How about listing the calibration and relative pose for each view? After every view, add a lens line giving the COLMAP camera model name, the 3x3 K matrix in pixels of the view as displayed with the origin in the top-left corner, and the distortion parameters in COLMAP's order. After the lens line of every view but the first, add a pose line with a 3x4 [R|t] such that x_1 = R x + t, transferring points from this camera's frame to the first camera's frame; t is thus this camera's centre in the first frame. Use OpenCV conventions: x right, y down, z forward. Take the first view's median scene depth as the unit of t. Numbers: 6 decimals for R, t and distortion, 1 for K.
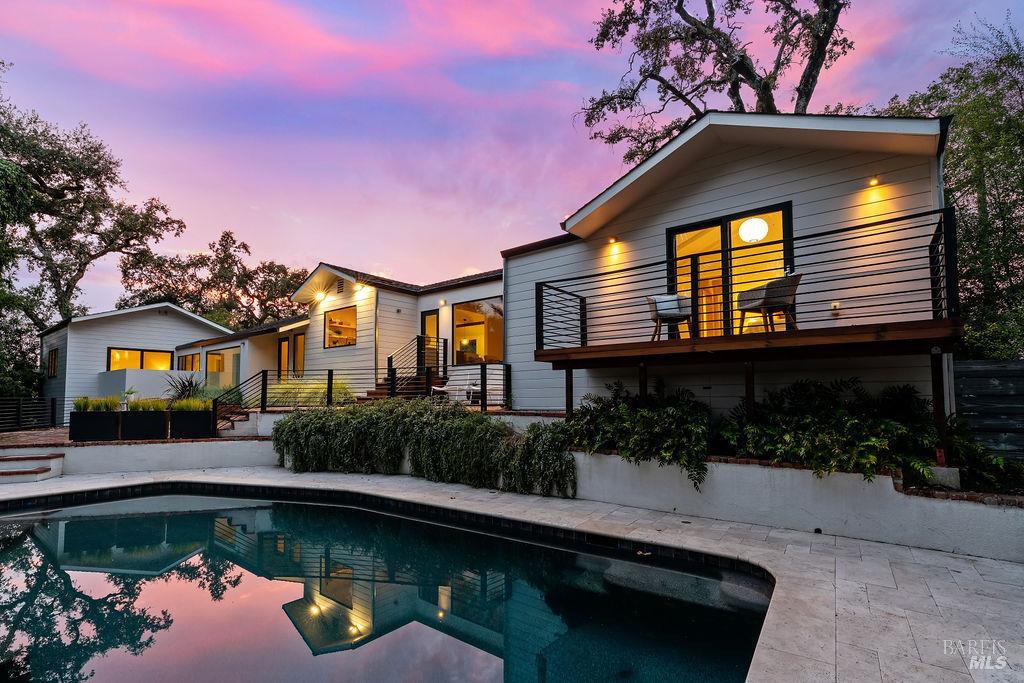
lens RADIAL K [[476.7, 0, 536.0], [0, 476.7, 373.5], [0, 0, 1]] dist [-0.010531, 0.003096]
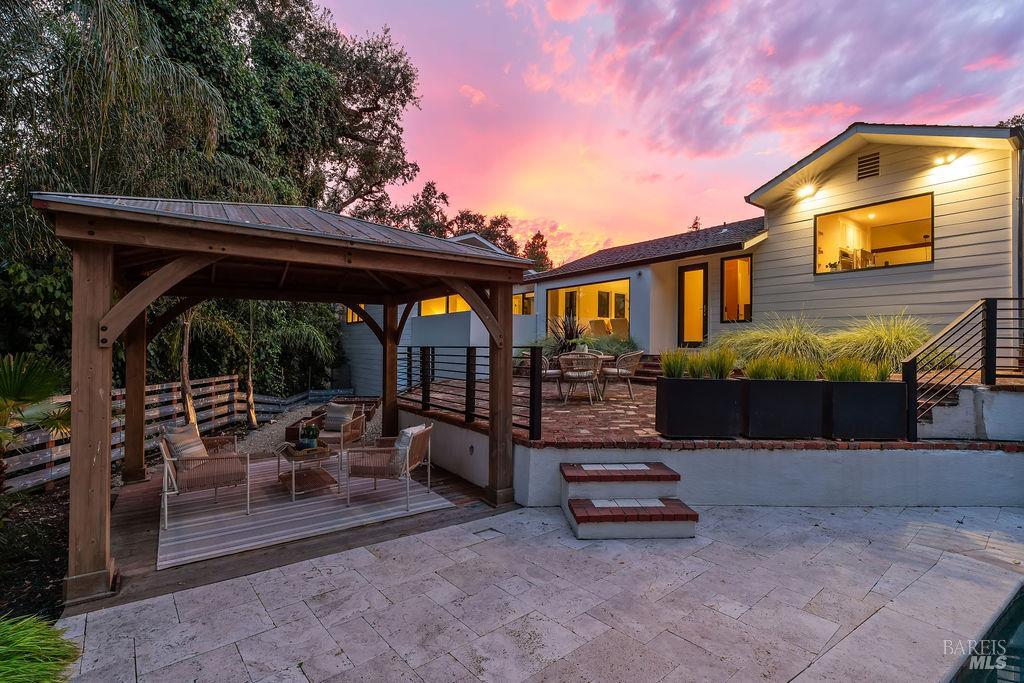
lens RADIAL K [[476.7, 0, 531.4], [0, 476.7, 343.0], [0, 0, 1]] dist [-0.010531, 0.003096]
pose [[0.962352, 0.016817, -0.271287, -0.461845], [-0.007999, 0.999404, 0.033576, 0.012856], [0.271690, -0.030142, 0.961913, 0.225204]]
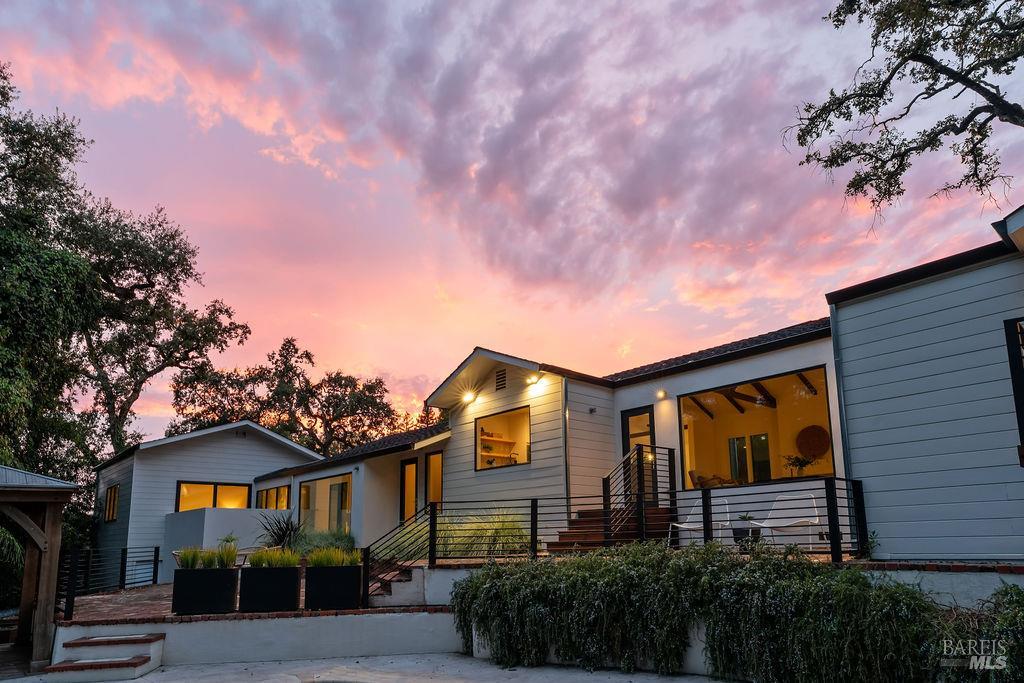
lens RADIAL K [[629.0, 0, 546.6], [0, 629.0, 439.7], [0, 0, 1]] dist [-0.003449, -0.000350]
pose [[0.986836, -0.039694, -0.156774, -0.146192], [0.022541, 0.993708, -0.109715, 0.003157], [0.160143, 0.104737, 0.981522, 0.086444]]
